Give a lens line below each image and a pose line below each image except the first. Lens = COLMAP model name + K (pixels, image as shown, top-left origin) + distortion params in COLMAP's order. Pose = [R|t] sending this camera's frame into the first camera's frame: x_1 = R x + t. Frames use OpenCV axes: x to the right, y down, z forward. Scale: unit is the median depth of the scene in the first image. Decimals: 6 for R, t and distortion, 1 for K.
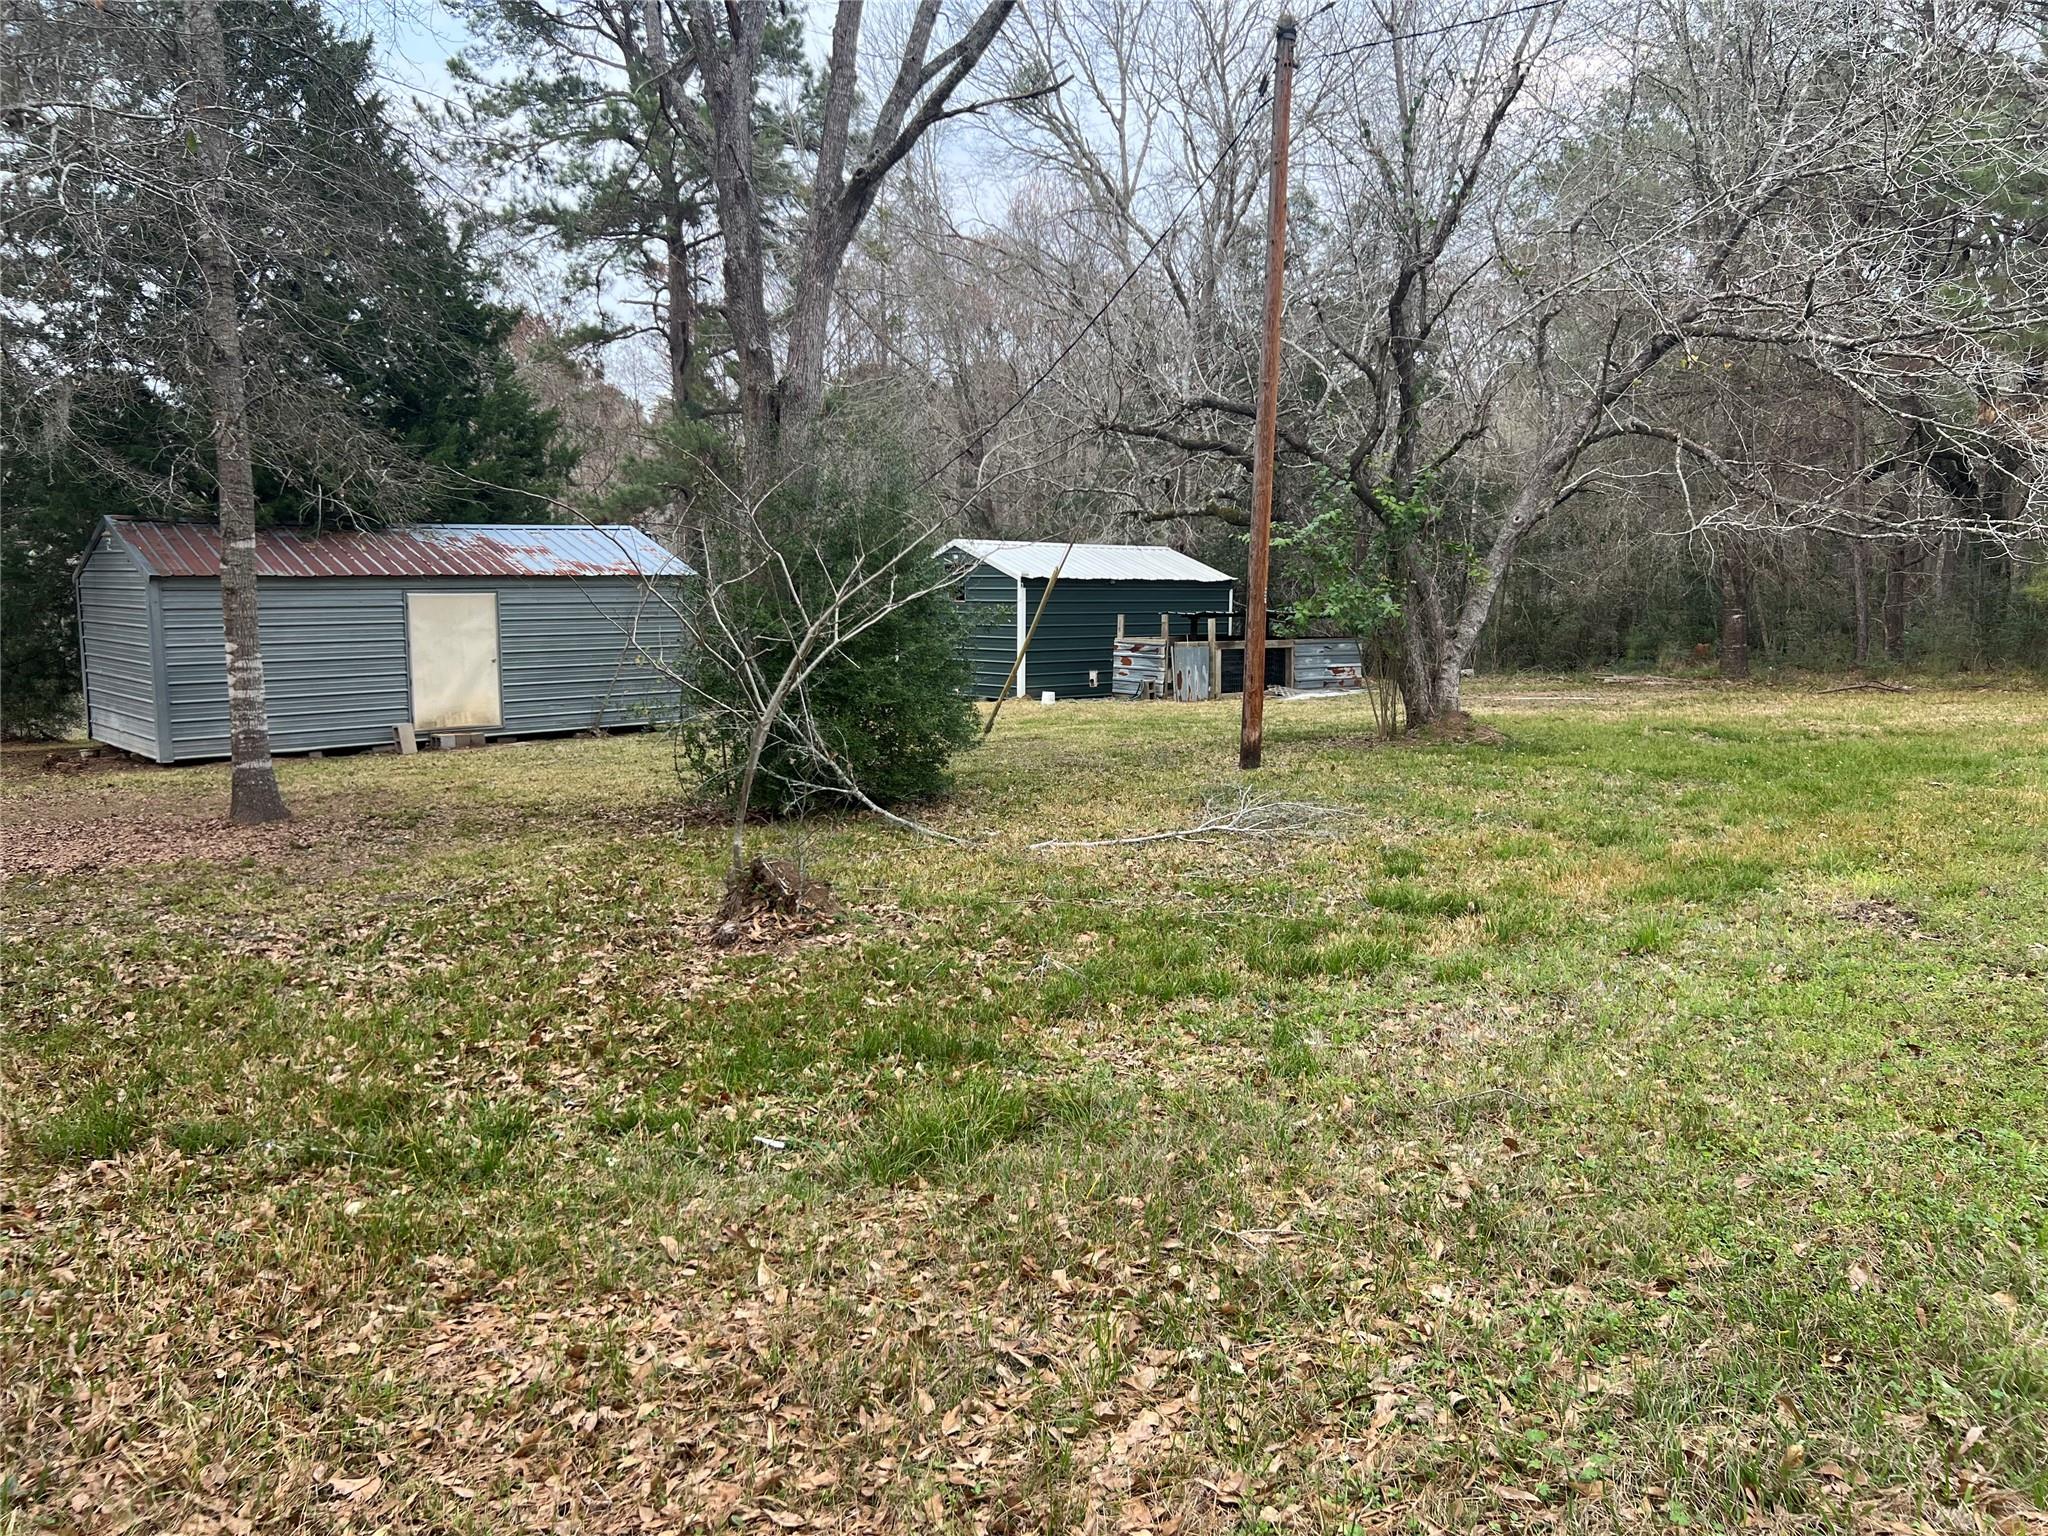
lens RADIAL K [[1537.7, 0, 1023.1], [0, 1537.7, 770.5], [0, 0, 1]] dist [0.043086, -0.057872]
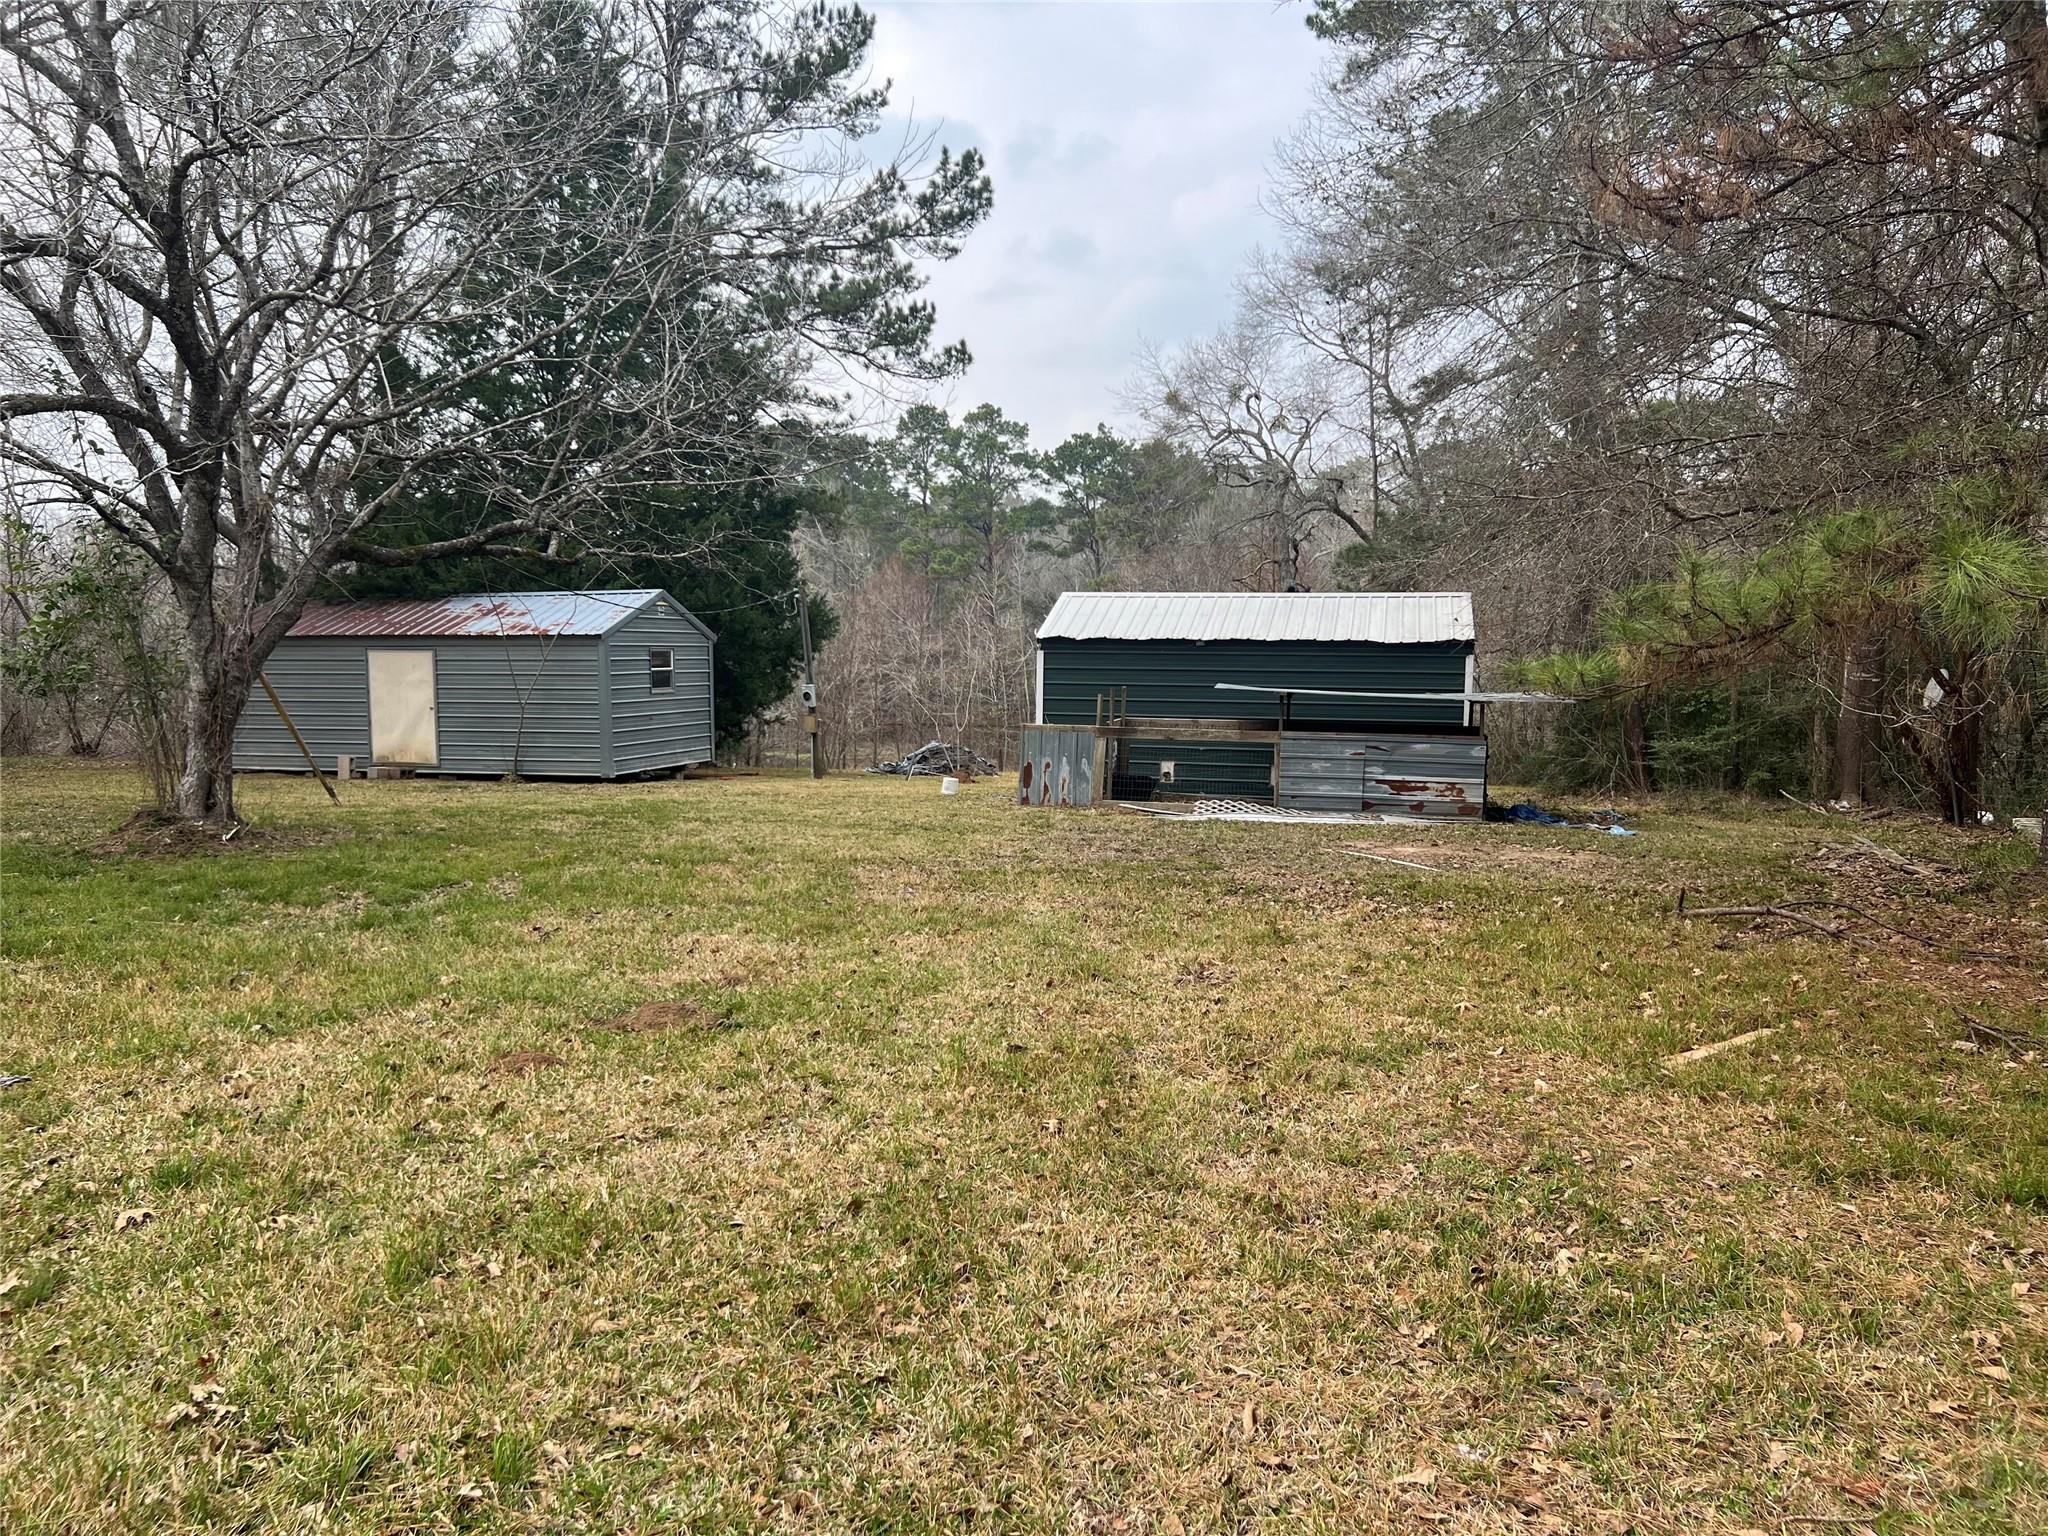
lens RADIAL K [[1537.7, 0, 1022.2], [0, 1537.7, 777.2], [0, 0, 1]] dist [0.043086, -0.057872]
pose [[0.544954, 0.072382, -0.835336, 0.878559], [-0.105670, 0.994252, 0.017216, -0.086510], [0.831781, 0.078888, 0.549470, 0.729529]]
